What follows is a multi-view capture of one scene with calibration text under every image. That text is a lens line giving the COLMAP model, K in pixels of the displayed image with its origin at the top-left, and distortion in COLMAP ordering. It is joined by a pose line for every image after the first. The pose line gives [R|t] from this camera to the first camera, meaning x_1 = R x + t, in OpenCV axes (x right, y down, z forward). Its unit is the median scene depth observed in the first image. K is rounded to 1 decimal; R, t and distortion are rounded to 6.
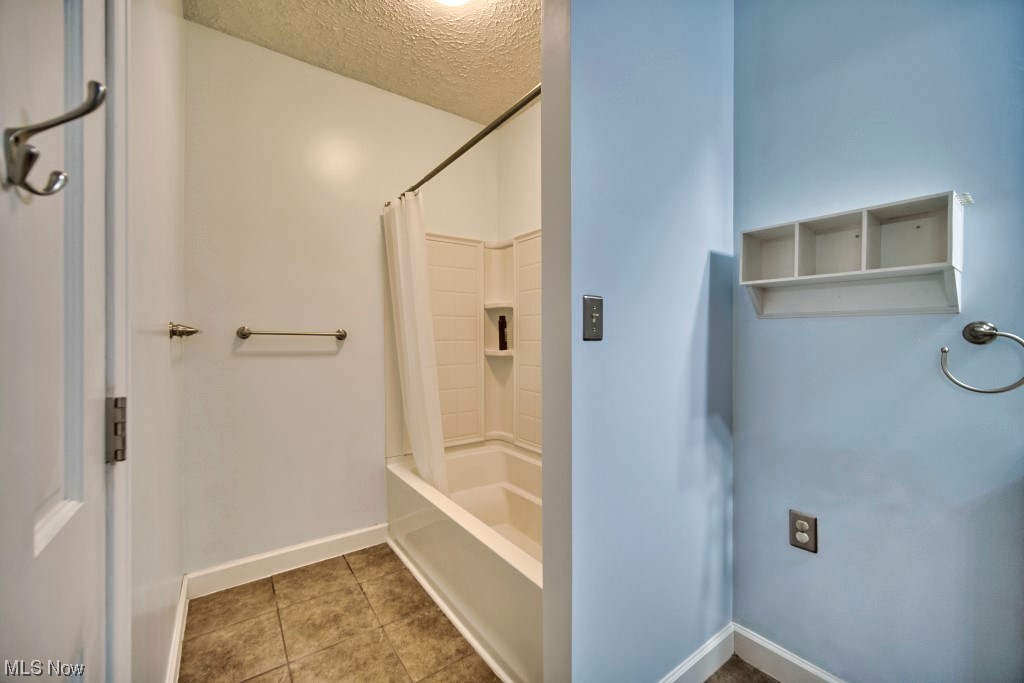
lens RADIAL K [[404.4, 0, 506.5], [0, 404.4, 339.8], [0, 0, 1]] dist [0.001420, -0.000433]
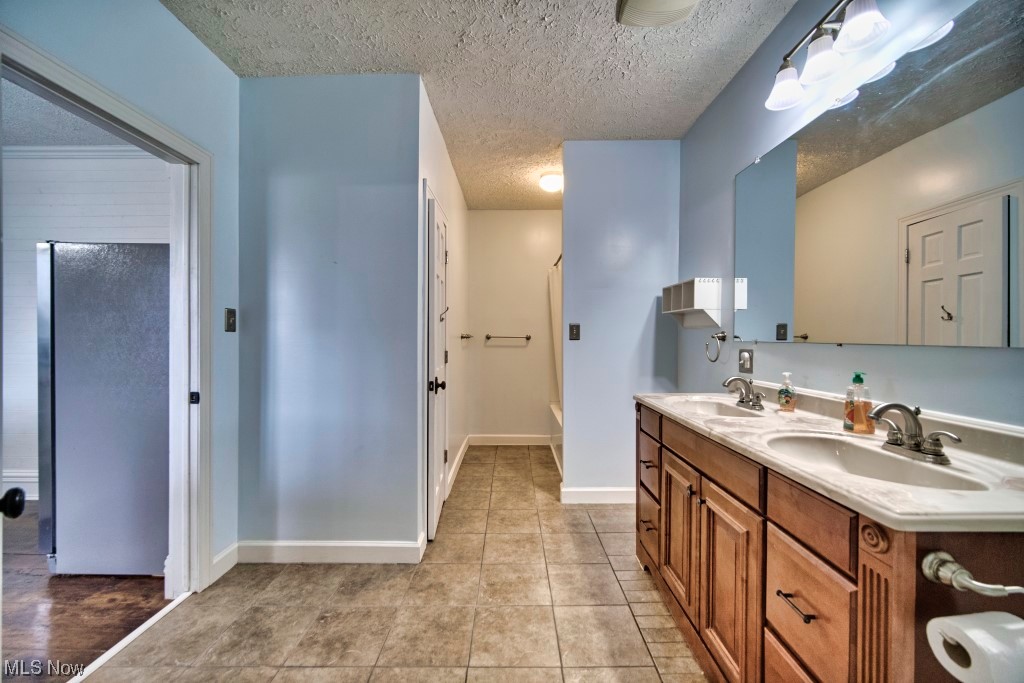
lens RADIAL K [[404.4, 0, 512.8], [0, 404.4, 340.7], [0, 0, 1]] dist [0.001420, -0.000433]
pose [[0.817580, 0.002008, -0.575811, 1.266015], [-0.001881, 0.999998, 0.000816, 0.004514], [0.575812, 0.000416, 0.817582, -1.280898]]
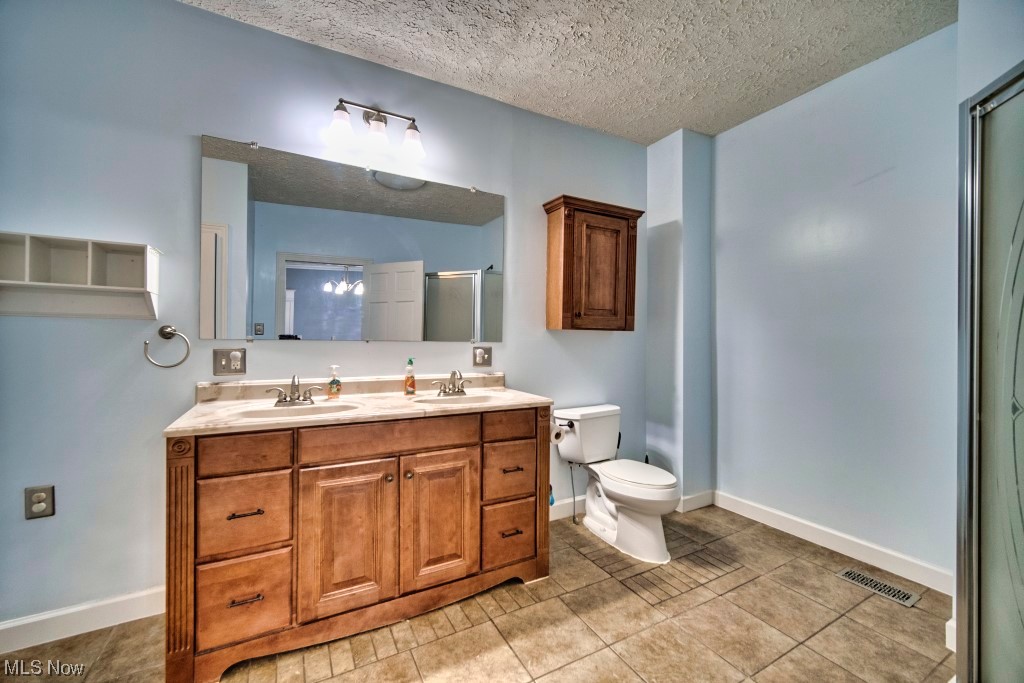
lens RADIAL K [[404.4, 0, 509.4], [0, 404.4, 344.6], [0, 0, 1]] dist [0.001420, -0.000433]
pose [[0.134541, -0.003178, 0.990903, -0.256408], [0.001170, 0.999995, 0.003048, 0.025262], [-0.990907, 0.000749, 0.134544, -0.538413]]
